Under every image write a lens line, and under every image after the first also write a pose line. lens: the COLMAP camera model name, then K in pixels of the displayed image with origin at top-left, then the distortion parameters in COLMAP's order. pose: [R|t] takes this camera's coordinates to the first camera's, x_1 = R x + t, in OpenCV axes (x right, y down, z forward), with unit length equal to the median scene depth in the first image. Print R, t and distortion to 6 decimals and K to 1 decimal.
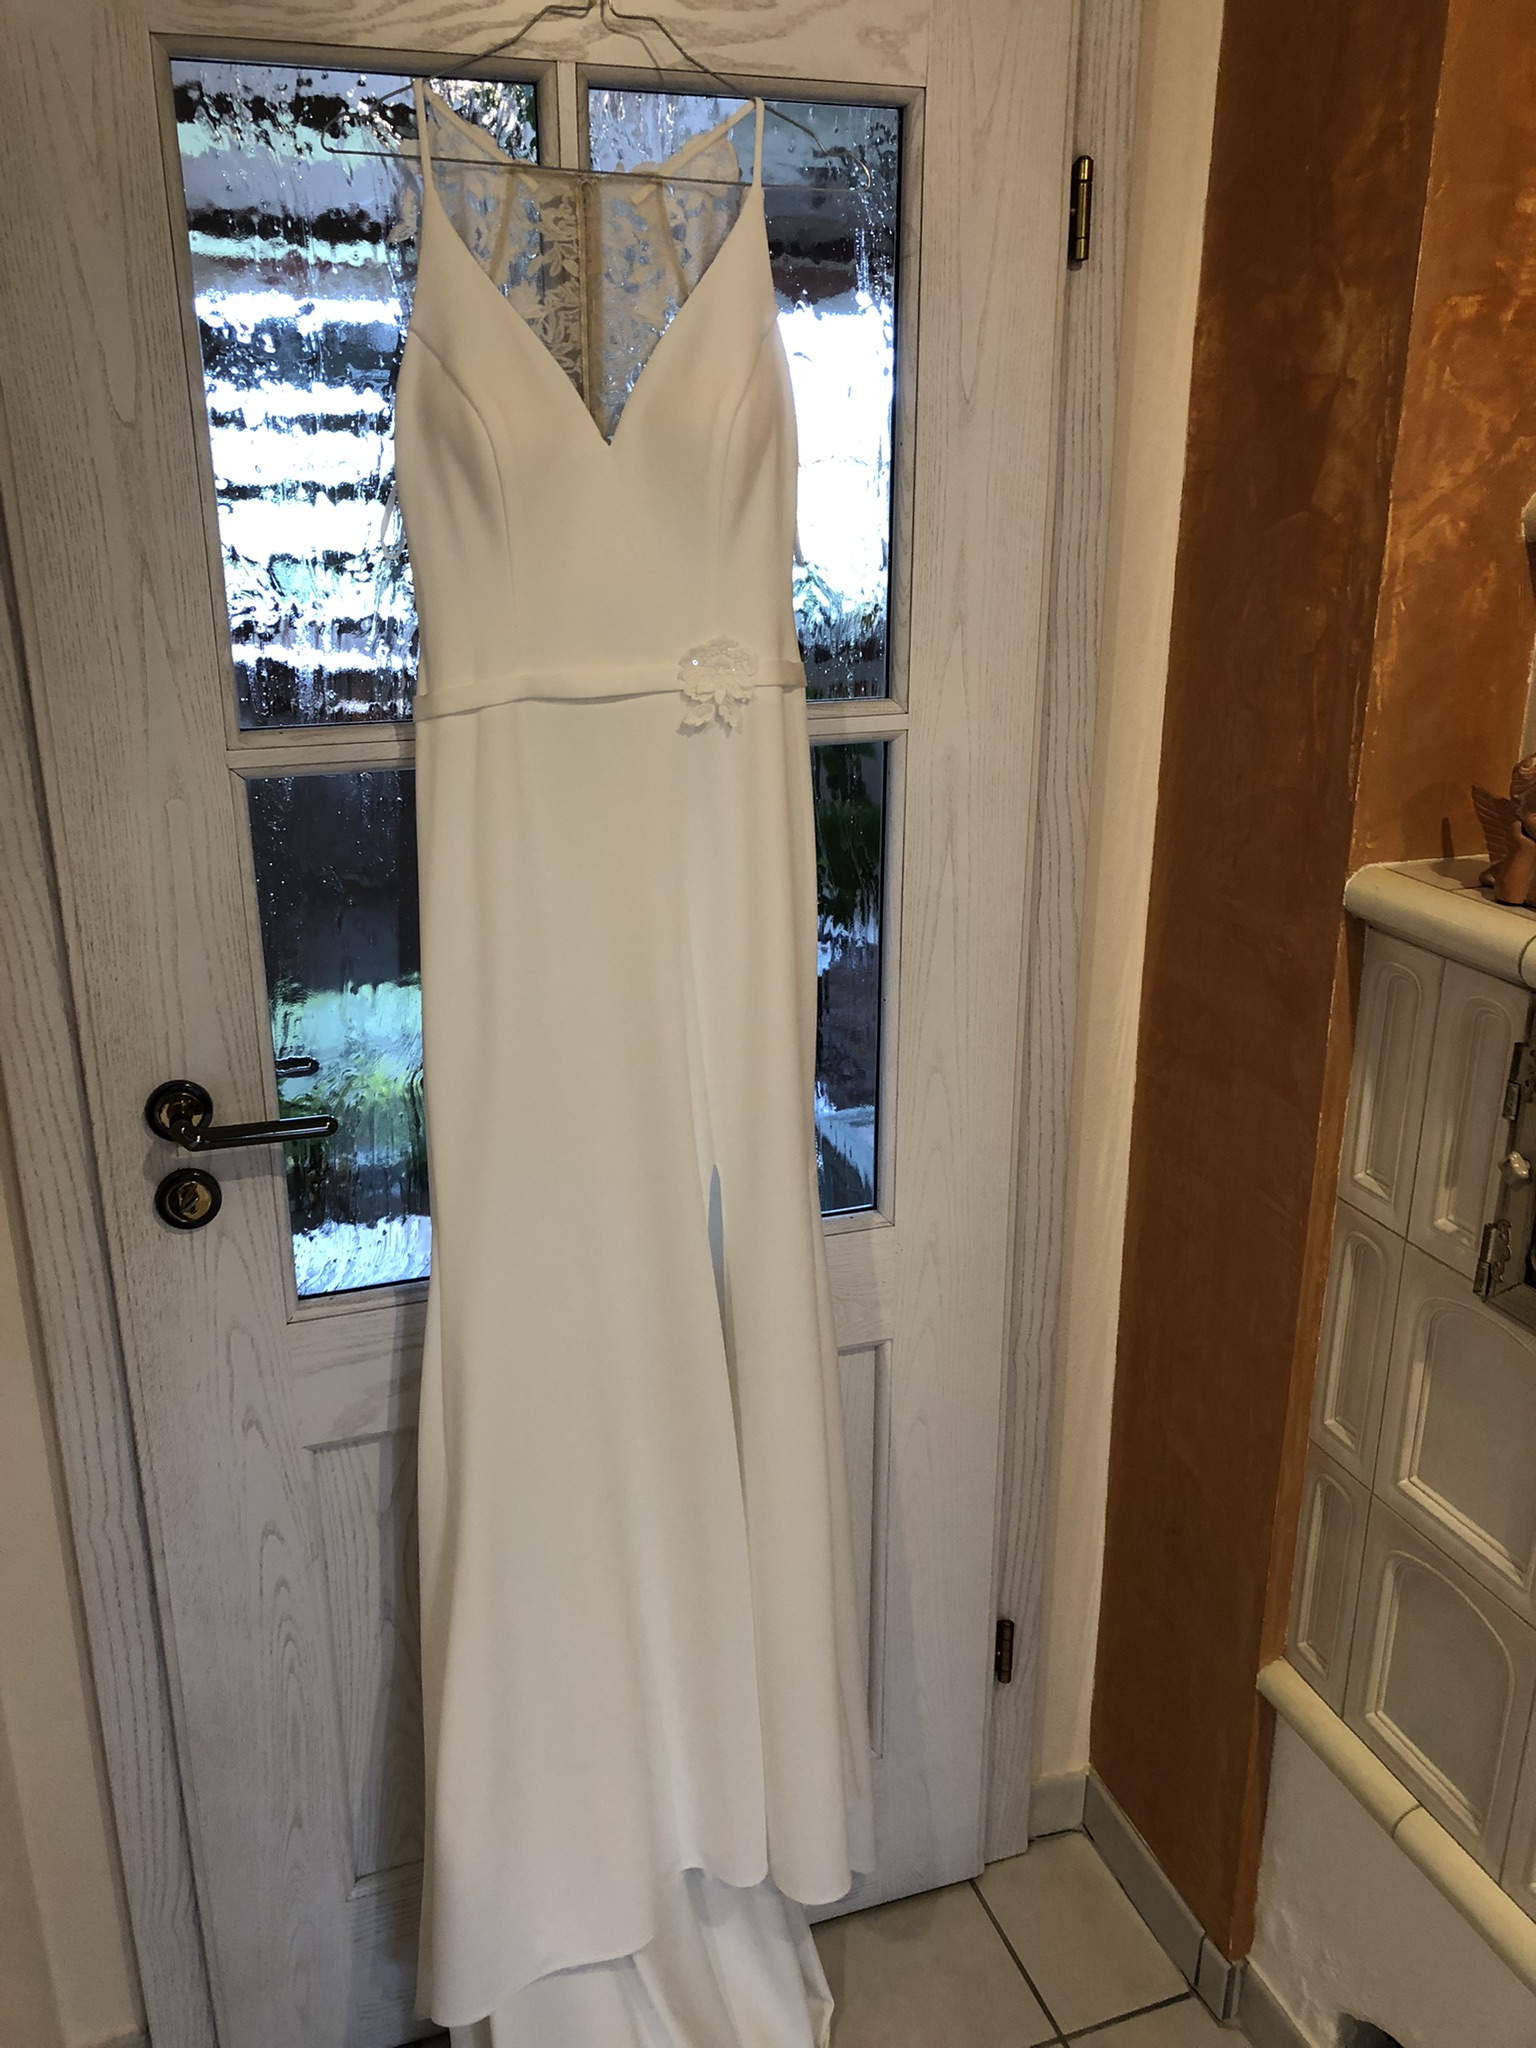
lens RADIAL K [[1664.7, 0, 764.9], [0, 1664.7, 988.6], [0, 0, 1]] dist [0.017499, -0.002552]
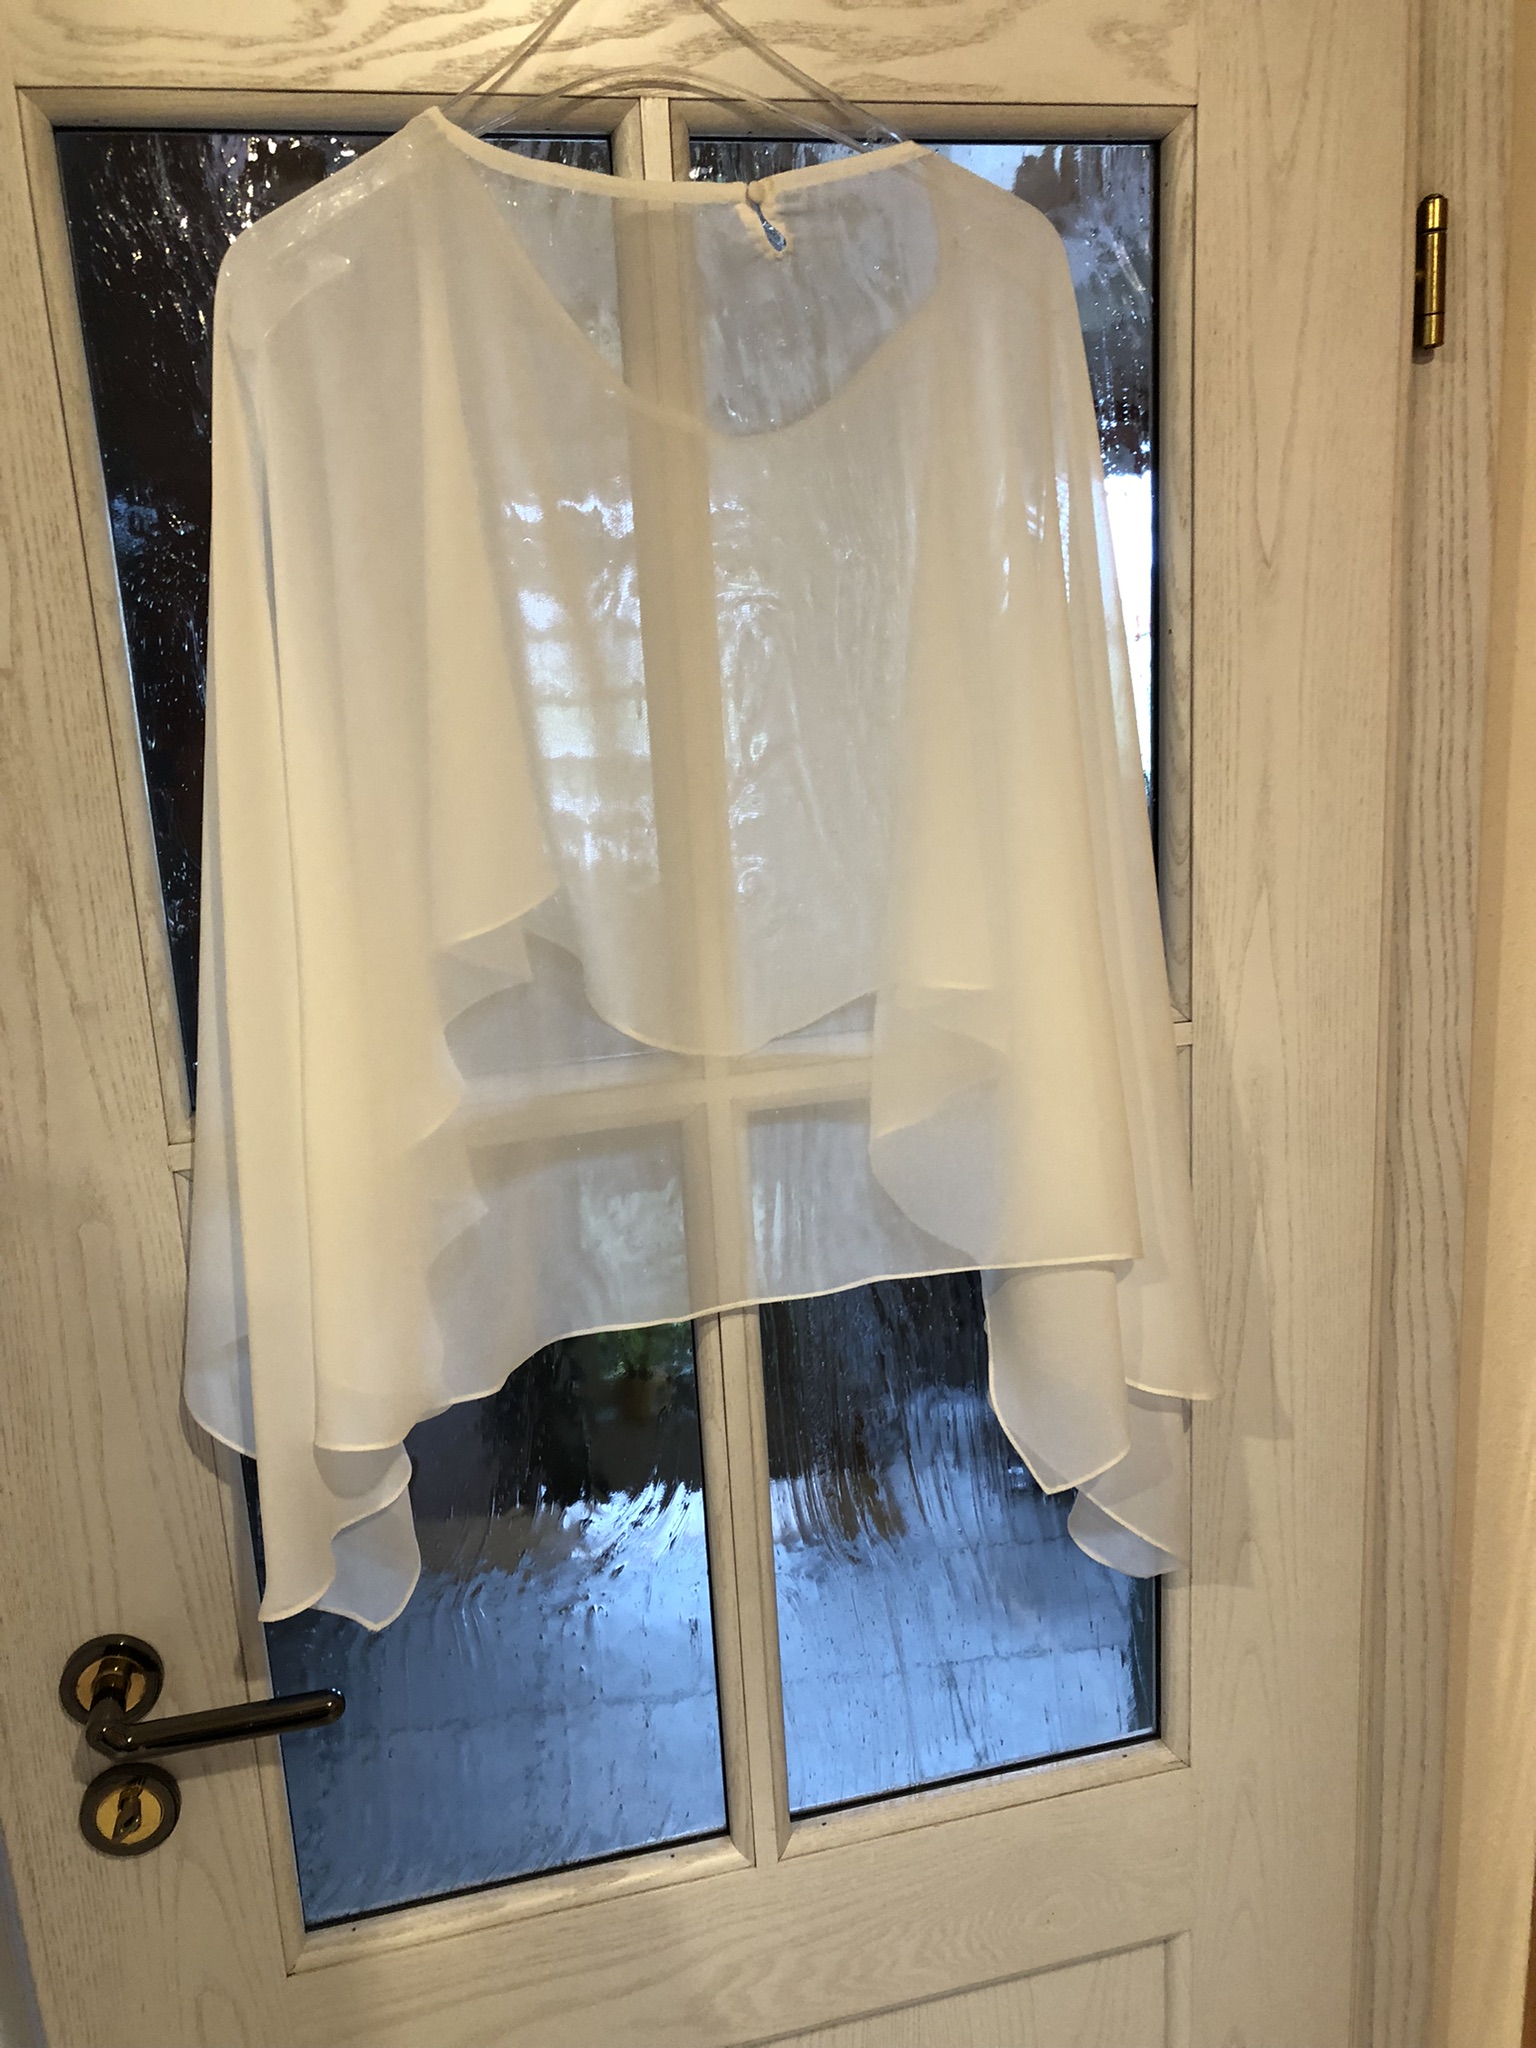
lens RADIAL K [[1681.7, 0, 768.0], [0, 1681.7, 1024.0], [0, 0, 1]] dist [0.019726, -0.004271]
pose [[0.994947, -0.034418, -0.094315, -0.020526], [0.026025, 0.995708, -0.088812, -0.111744], [0.096967, 0.085909, 0.991573, 0.321793]]
